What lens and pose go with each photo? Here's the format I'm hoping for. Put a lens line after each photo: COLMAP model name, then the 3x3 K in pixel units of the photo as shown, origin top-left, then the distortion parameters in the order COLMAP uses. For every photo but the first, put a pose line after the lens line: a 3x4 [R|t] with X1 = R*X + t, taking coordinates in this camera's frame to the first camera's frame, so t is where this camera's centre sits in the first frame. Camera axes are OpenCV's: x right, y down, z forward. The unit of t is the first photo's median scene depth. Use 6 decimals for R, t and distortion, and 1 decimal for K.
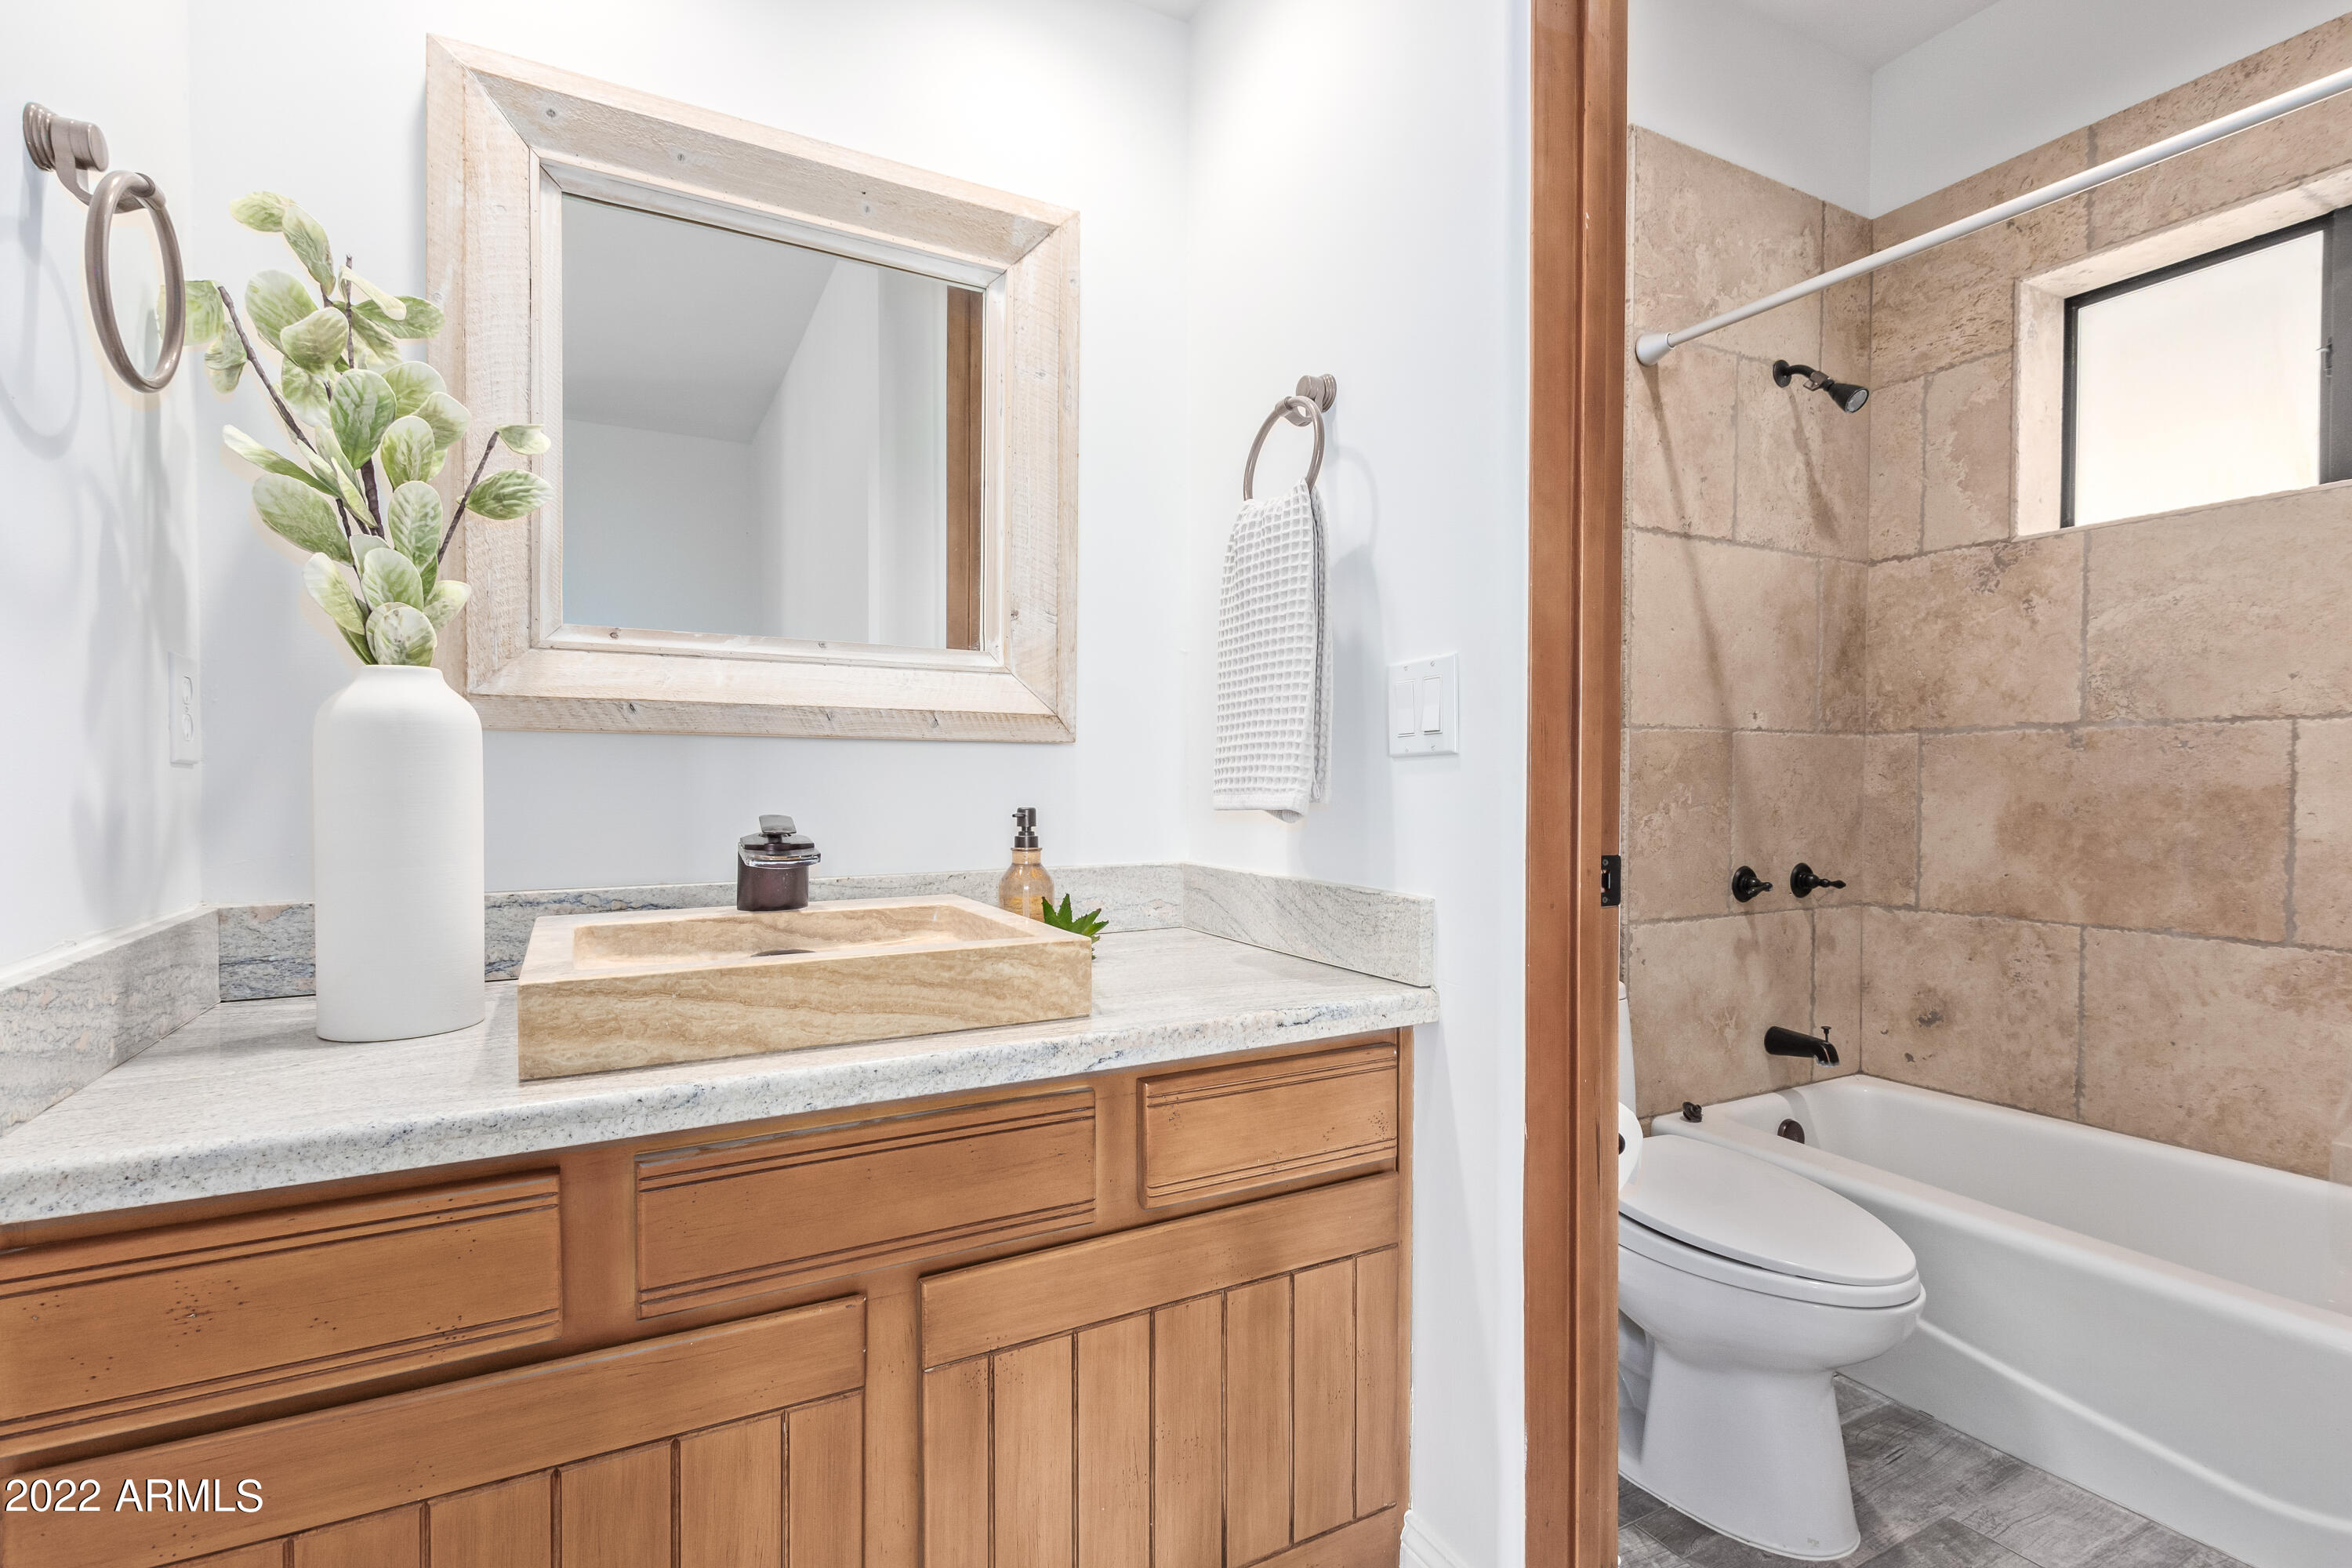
lens RADIAL K [[1090.0, 0, 1169.9], [0, 1090.0, 798.2], [0, 0, 1]] dist [0.000100, -0.000761]
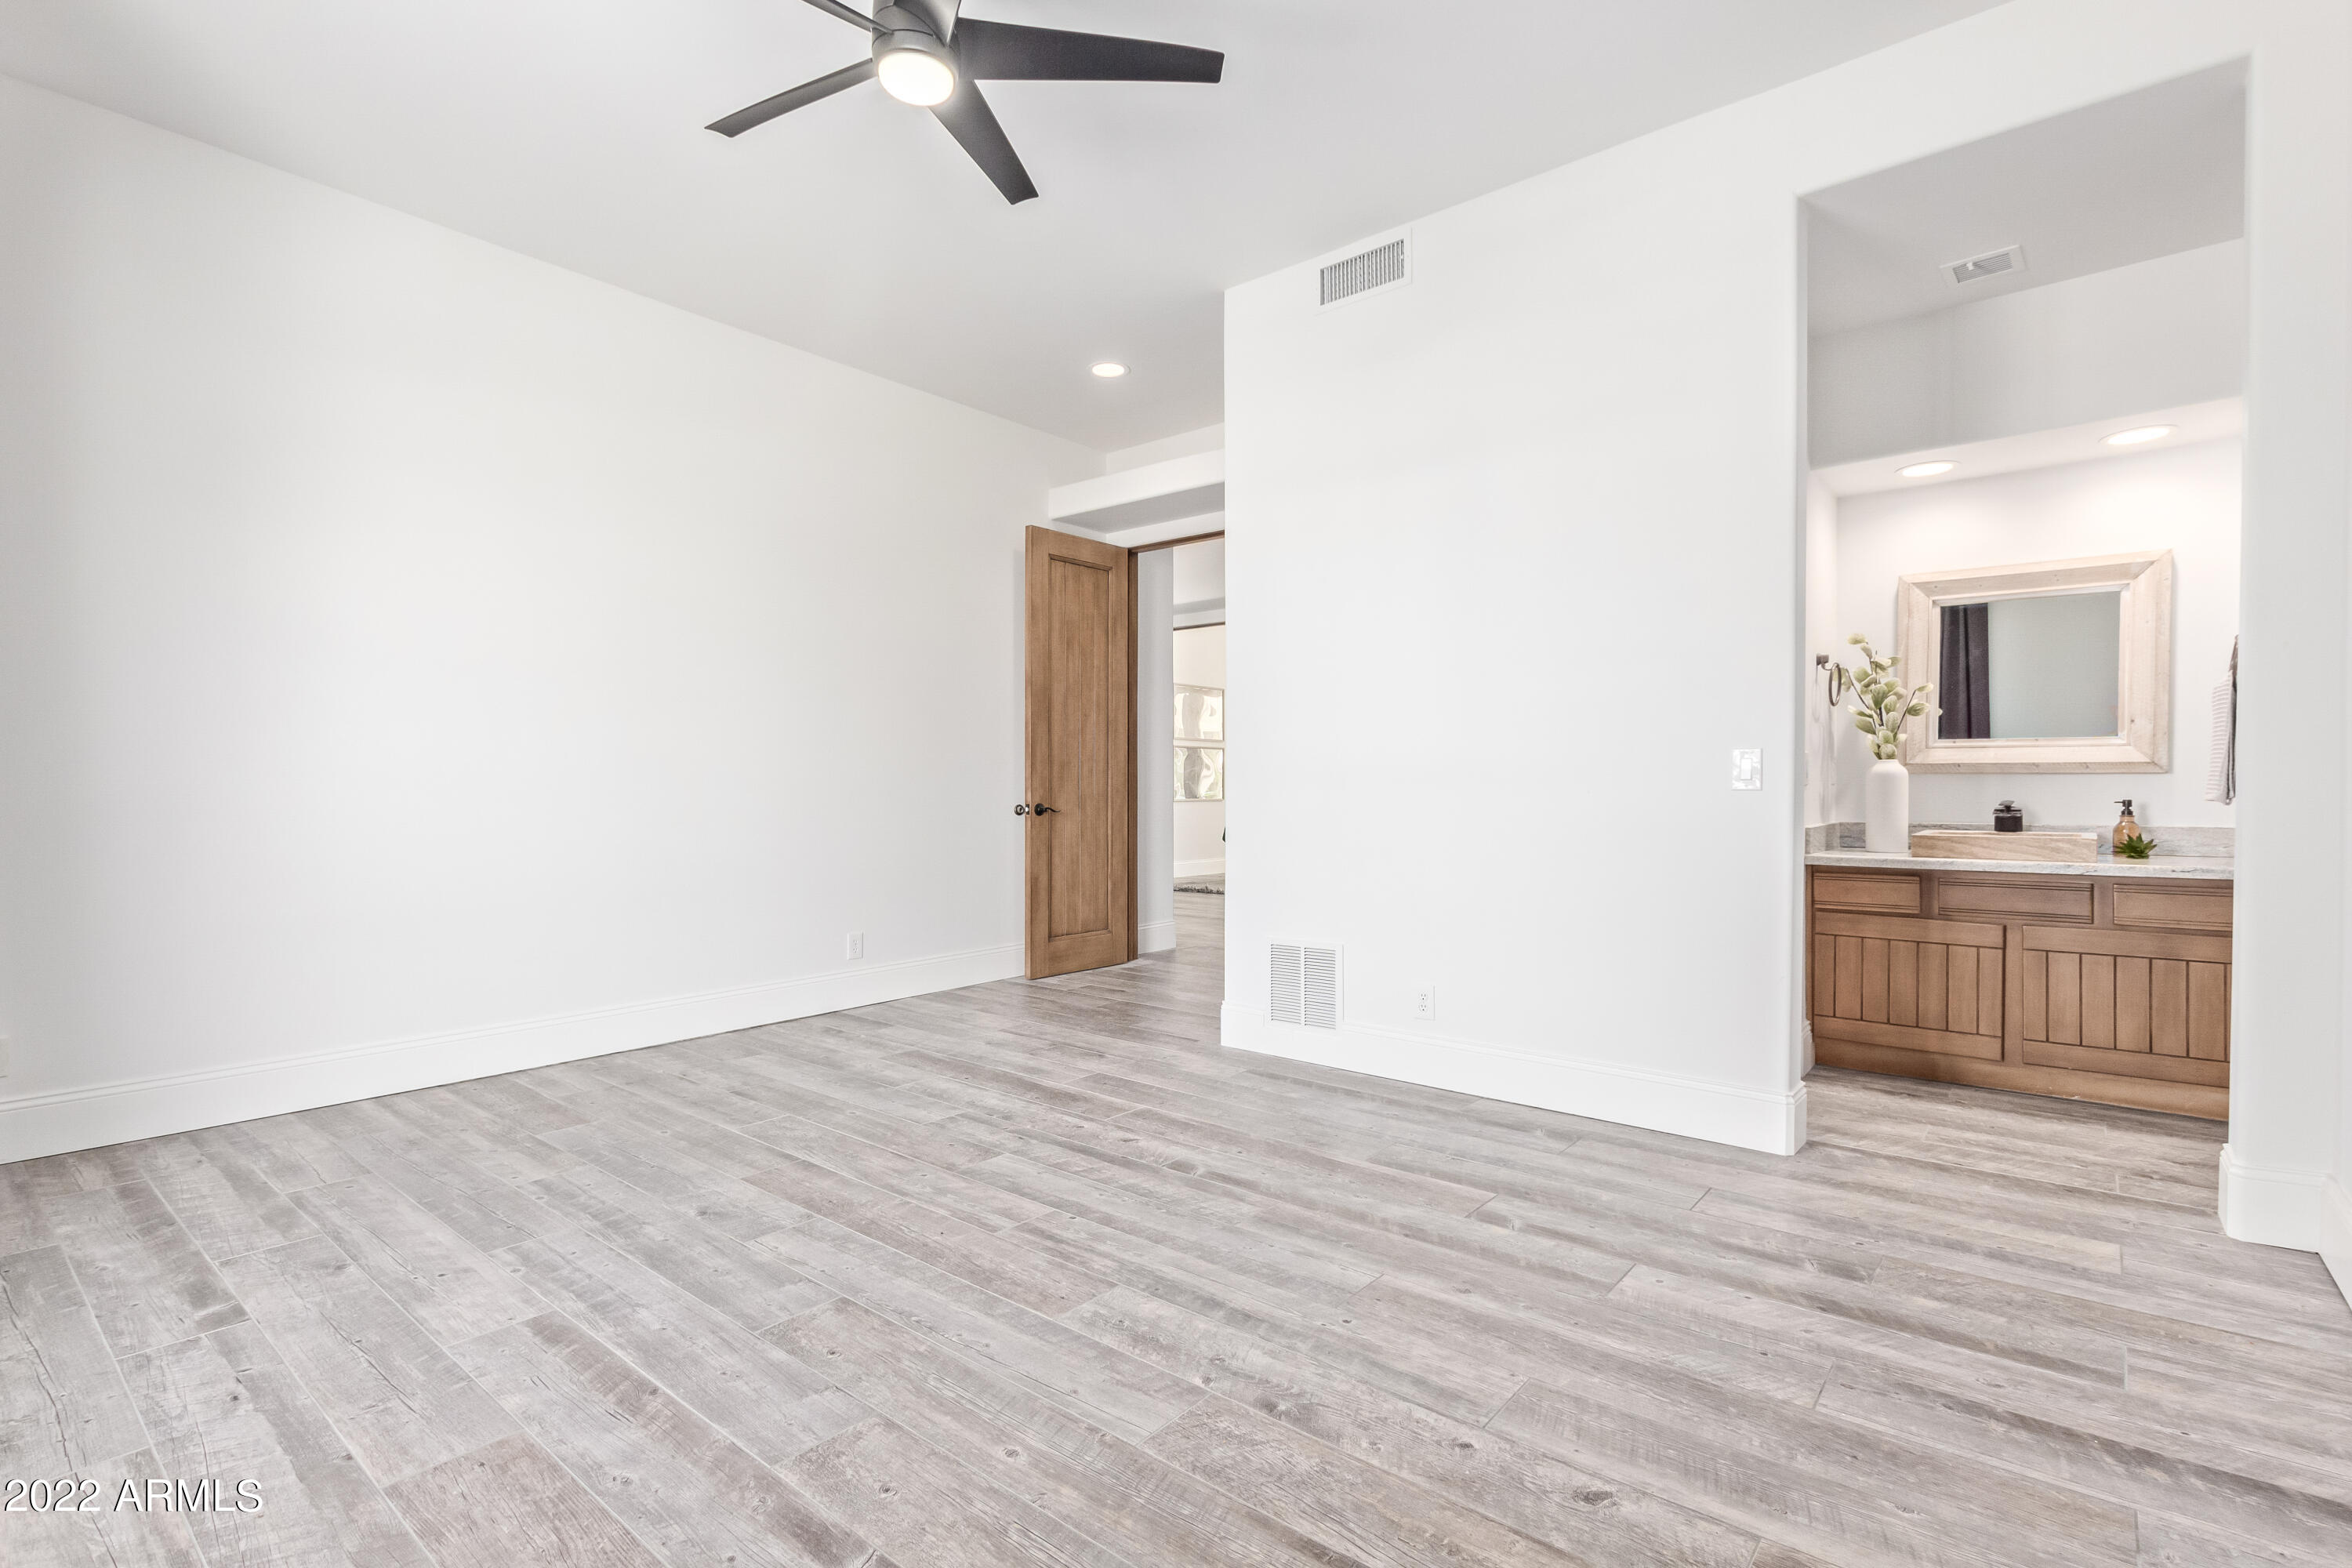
lens RADIAL K [[1090.0, 0, 1169.9], [0, 1090.0, 798.2], [0, 0, 1]] dist [0.000100, -0.000761]
pose [[0.360622, 0.009622, -0.932662, 1.943286], [-0.016896, 0.999850, 0.003782, 0.045105], [0.932559, 0.014394, 0.360730, -2.711136]]
